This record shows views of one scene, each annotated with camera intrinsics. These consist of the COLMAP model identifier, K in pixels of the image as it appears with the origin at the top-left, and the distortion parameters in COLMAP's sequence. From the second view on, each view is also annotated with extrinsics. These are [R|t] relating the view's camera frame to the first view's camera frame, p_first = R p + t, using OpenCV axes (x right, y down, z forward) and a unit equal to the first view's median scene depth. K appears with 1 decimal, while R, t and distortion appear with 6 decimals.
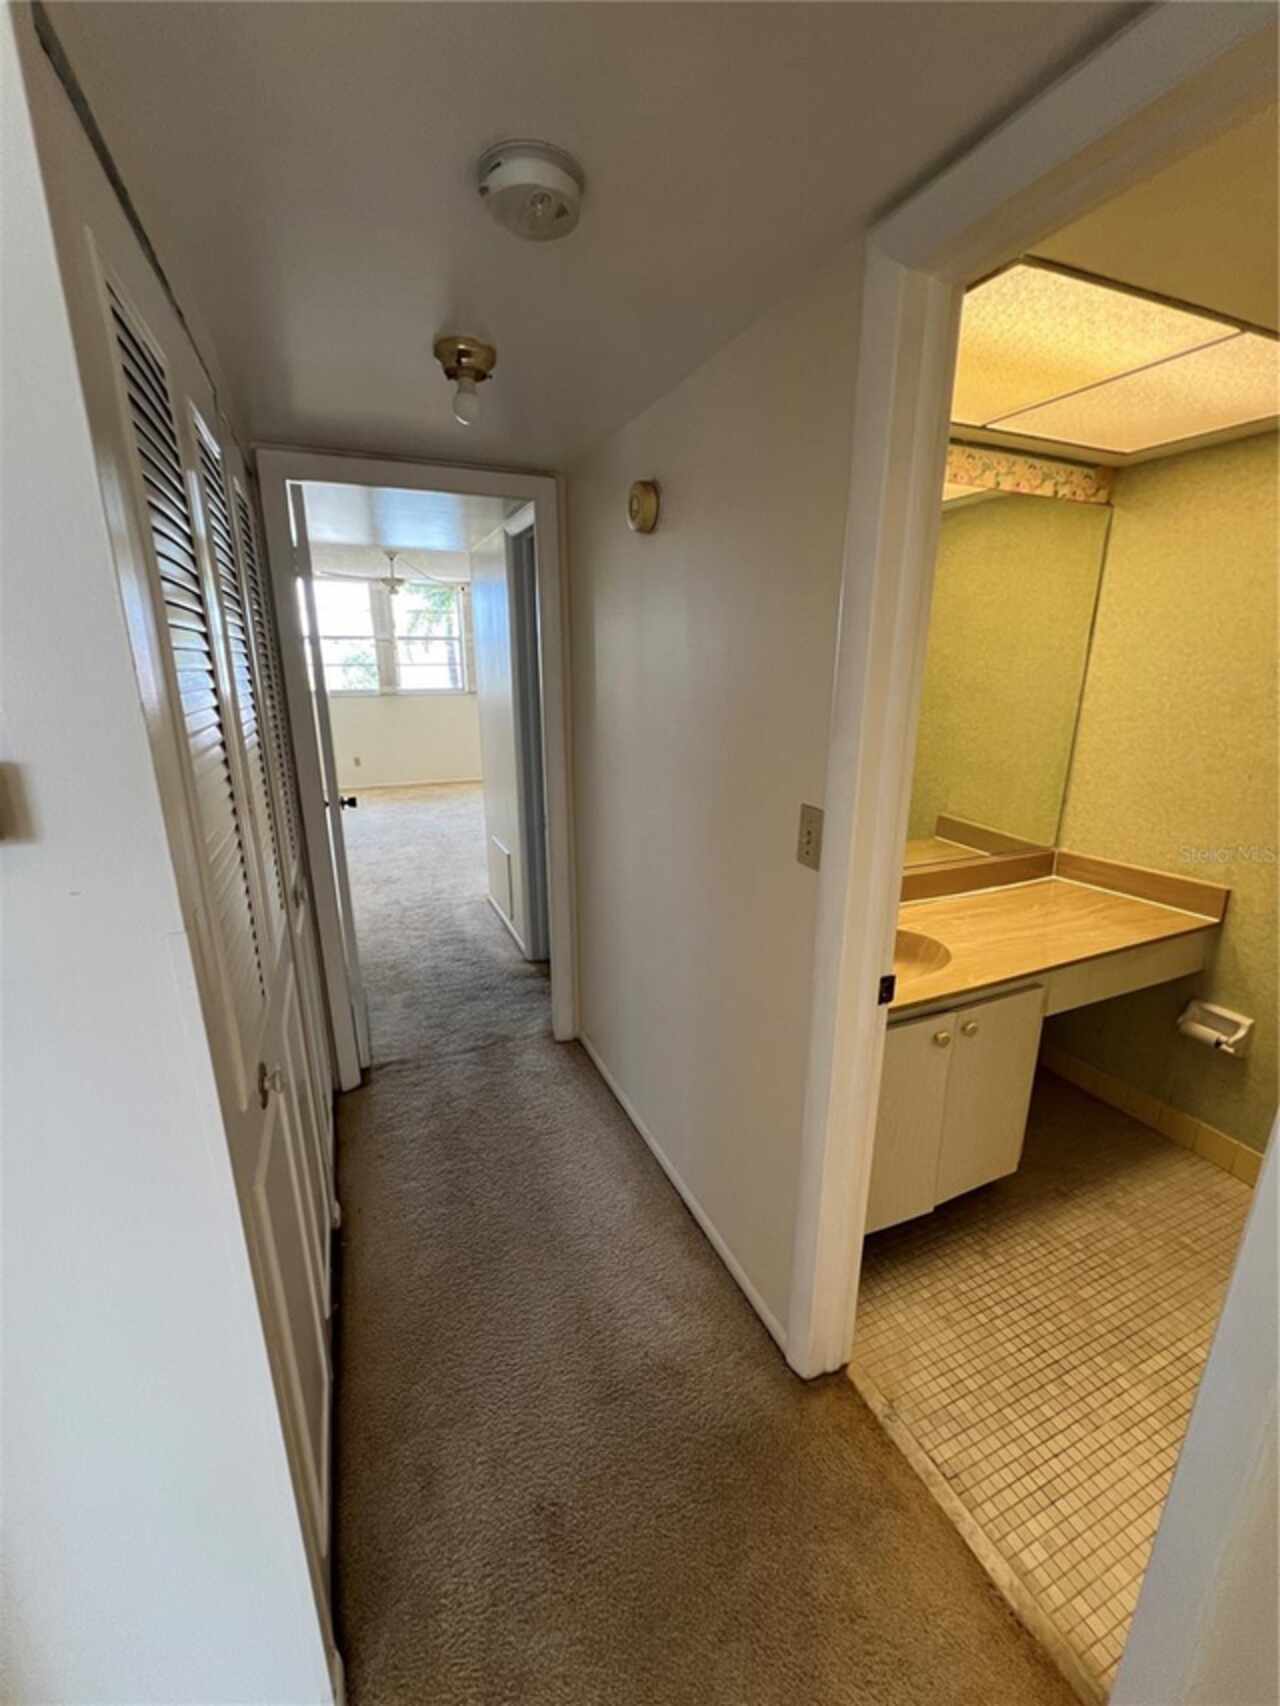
lens RADIAL K [[683.0, 0, 639.0], [0, 683.0, 847.6], [0, 0, 1]] dist [-0.001610, 0.000418]
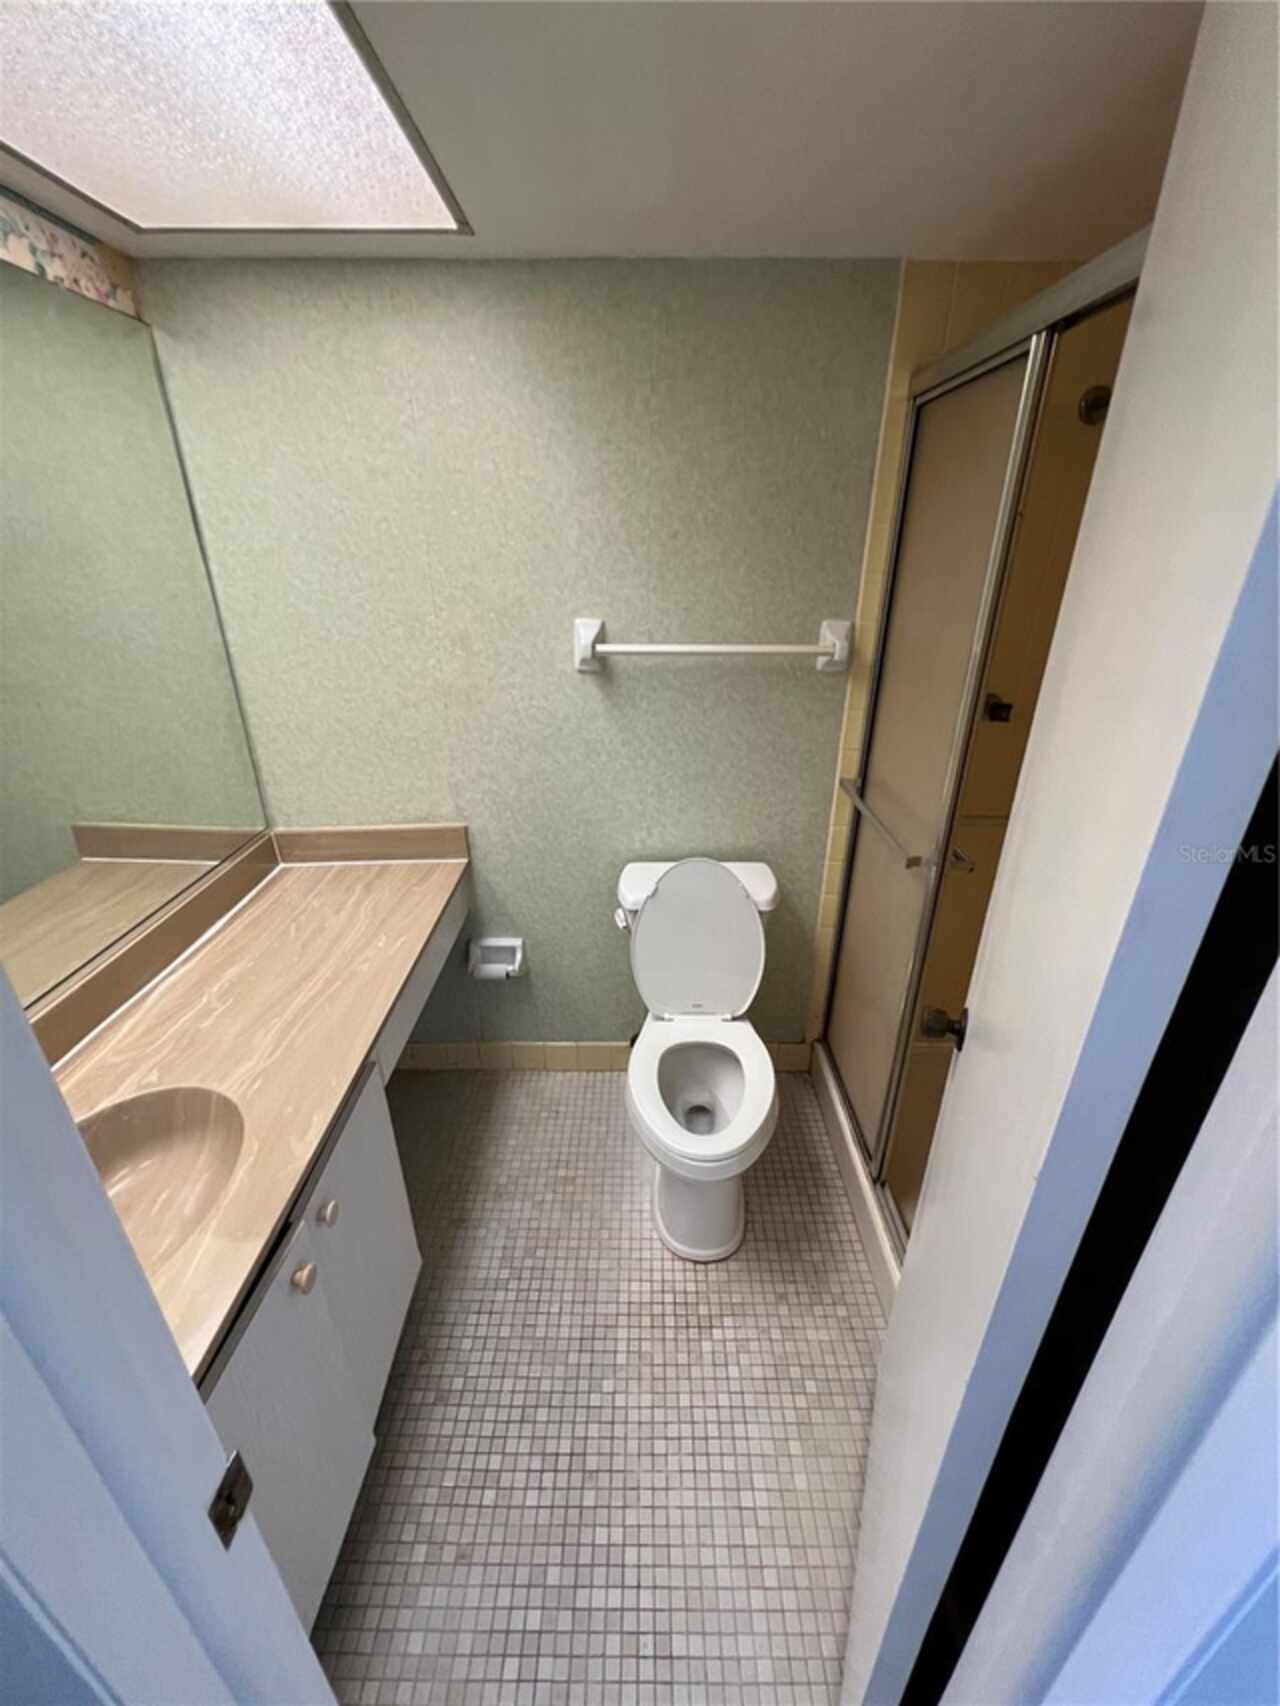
lens RADIAL K [[683.0, 0, 640.3], [0, 683.0, 849.4], [0, 0, 1]] dist [-0.001610, 0.000418]
pose [[0.401897, -0.370180, 0.837524, 0.159135], [0.246424, 0.924623, 0.290427, -0.116607], [-0.881904, 0.089664, 0.462824, 0.343688]]
